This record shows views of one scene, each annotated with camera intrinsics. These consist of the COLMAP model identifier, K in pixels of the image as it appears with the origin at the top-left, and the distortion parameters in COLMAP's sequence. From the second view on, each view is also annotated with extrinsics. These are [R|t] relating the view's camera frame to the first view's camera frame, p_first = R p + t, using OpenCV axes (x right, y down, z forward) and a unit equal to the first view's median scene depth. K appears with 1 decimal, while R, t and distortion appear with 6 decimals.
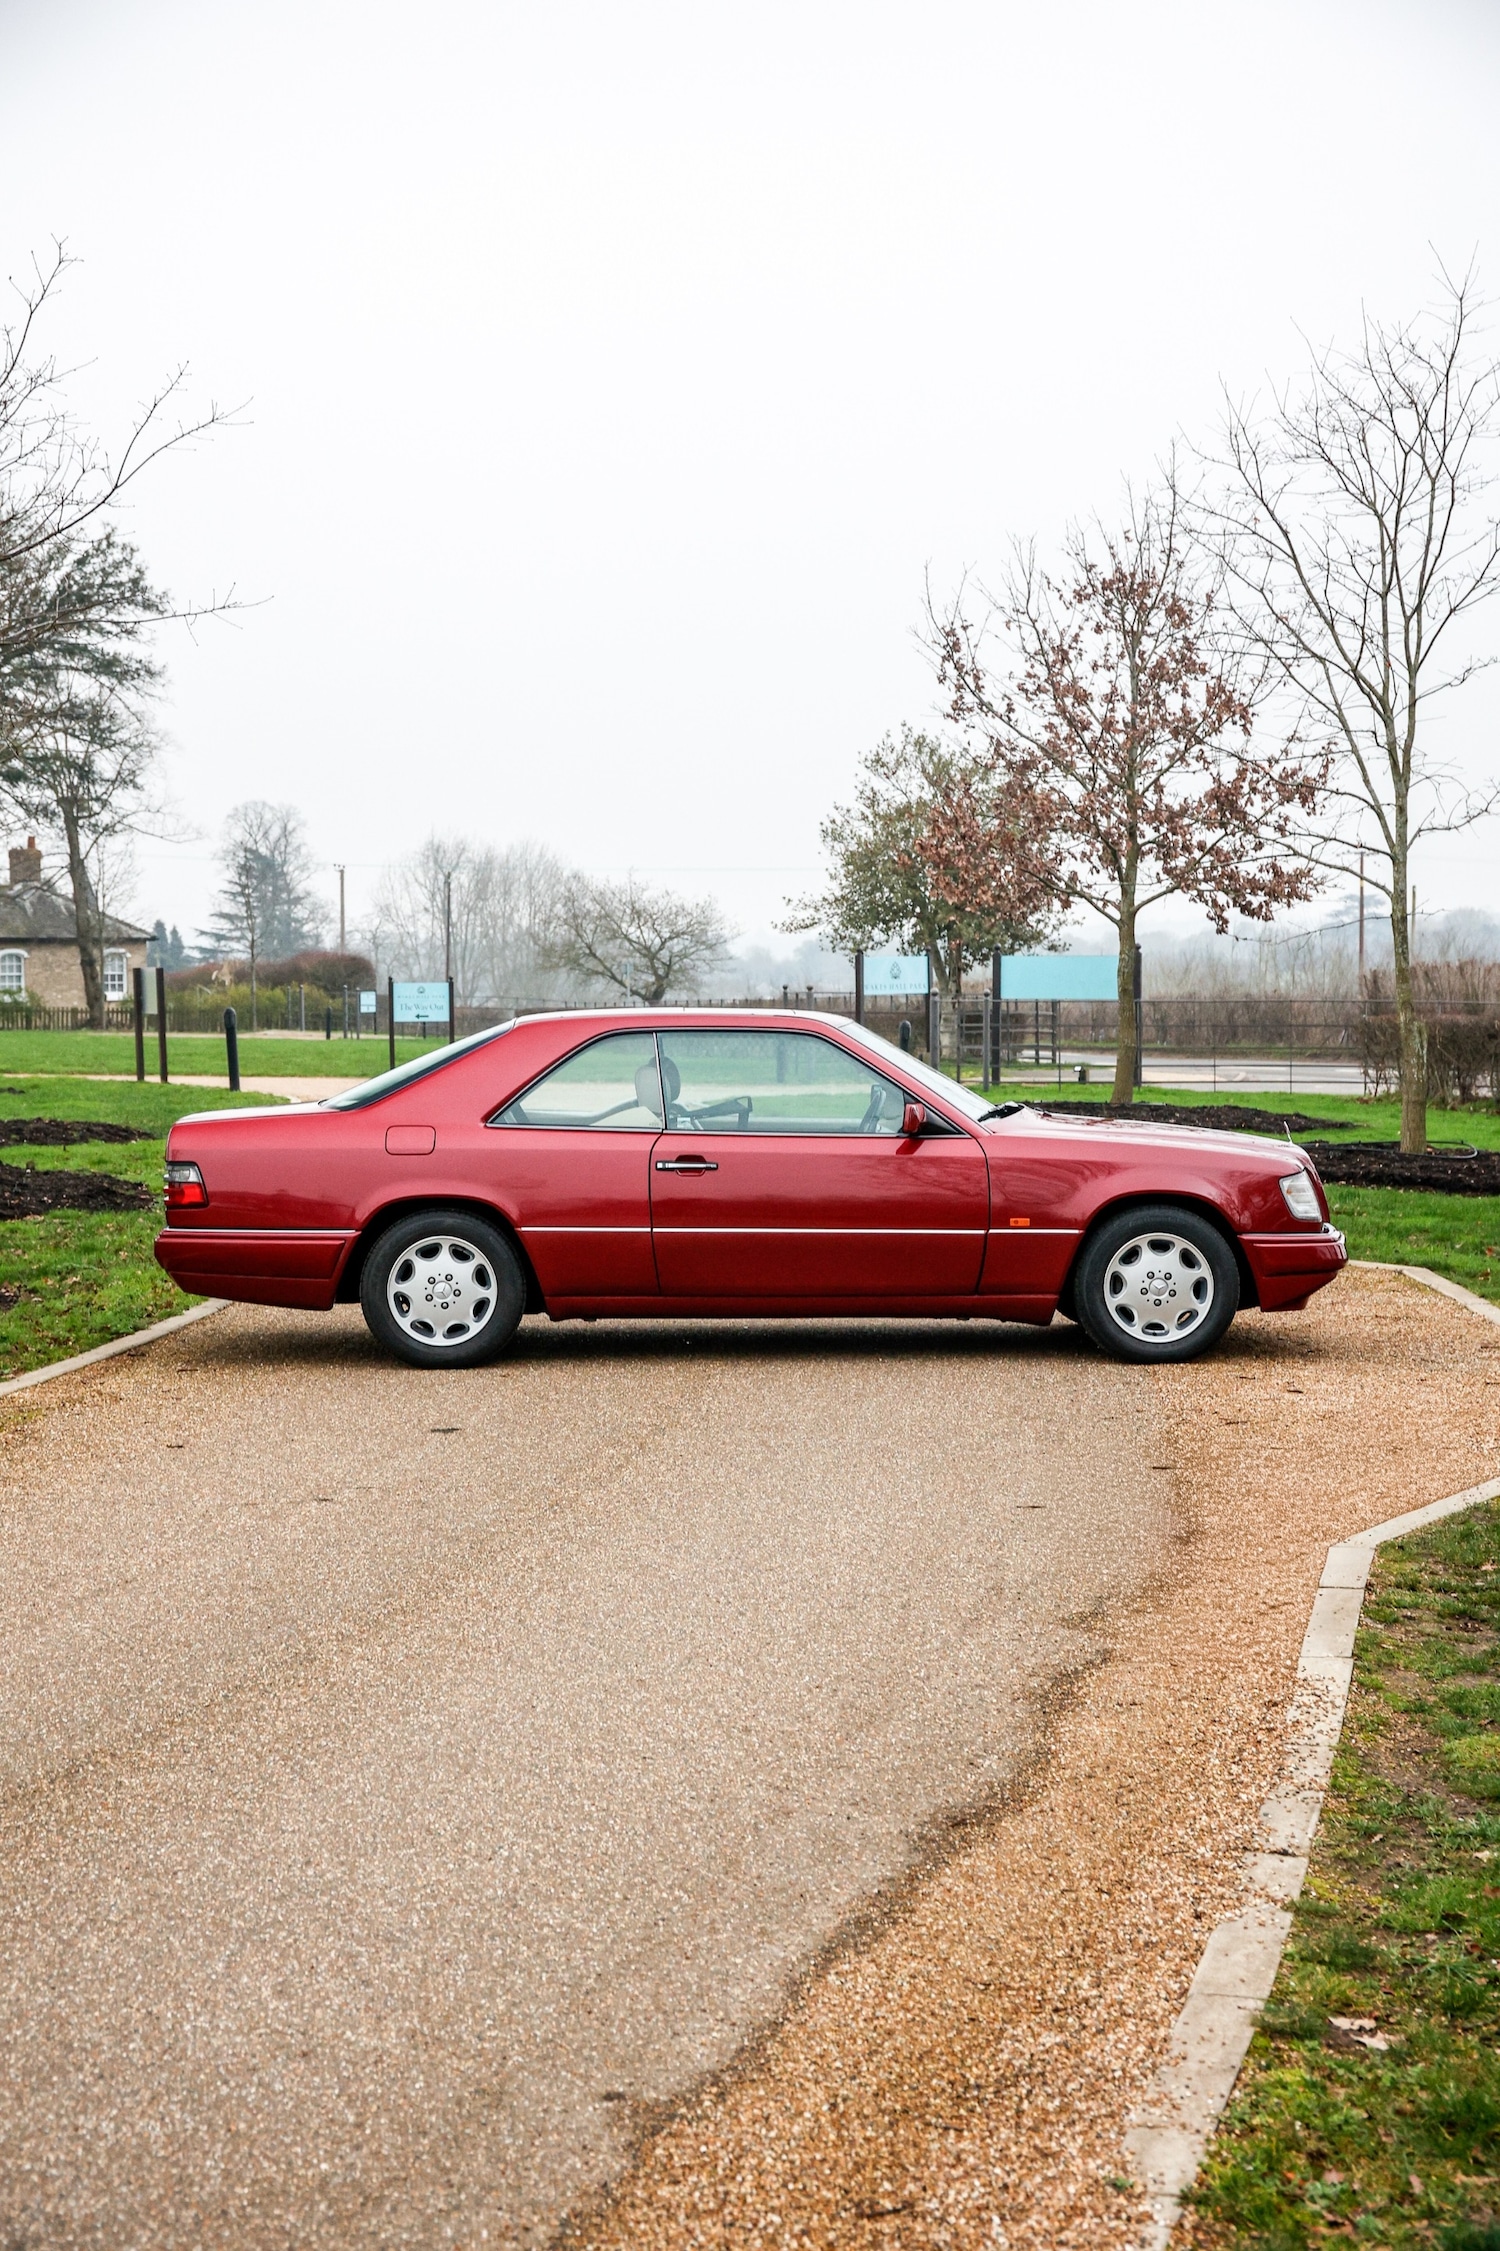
lens RADIAL K [[4816.6, 0, 731.7], [0, 4816.6, 1191.0], [0, 0, 1]] dist [0.388474, 0.521412]
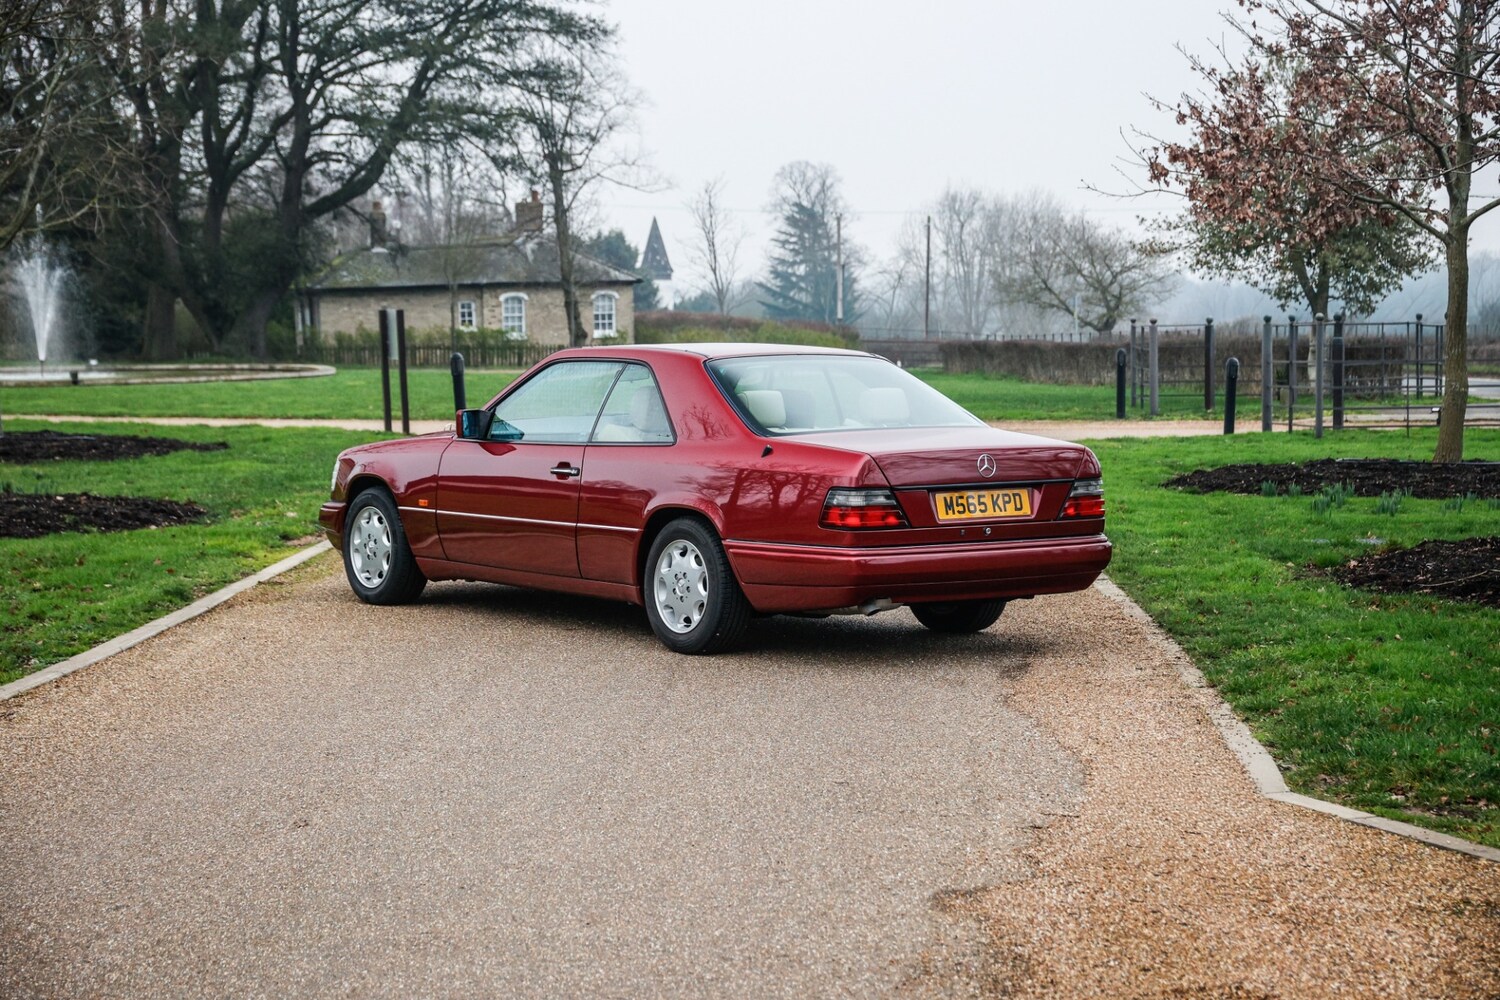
lens RADIAL K [[3209.6, 0, 750.0], [0, 3209.6, 500.0], [0, 0, 1]] dist [0.388474, 0.521412]
pose [[0.981051, 0.000882, -0.193750, 0.047361], [0.002094, 0.999883, 0.015152, -0.013283], [0.193741, -0.015270, 0.980934, 0.287166]]
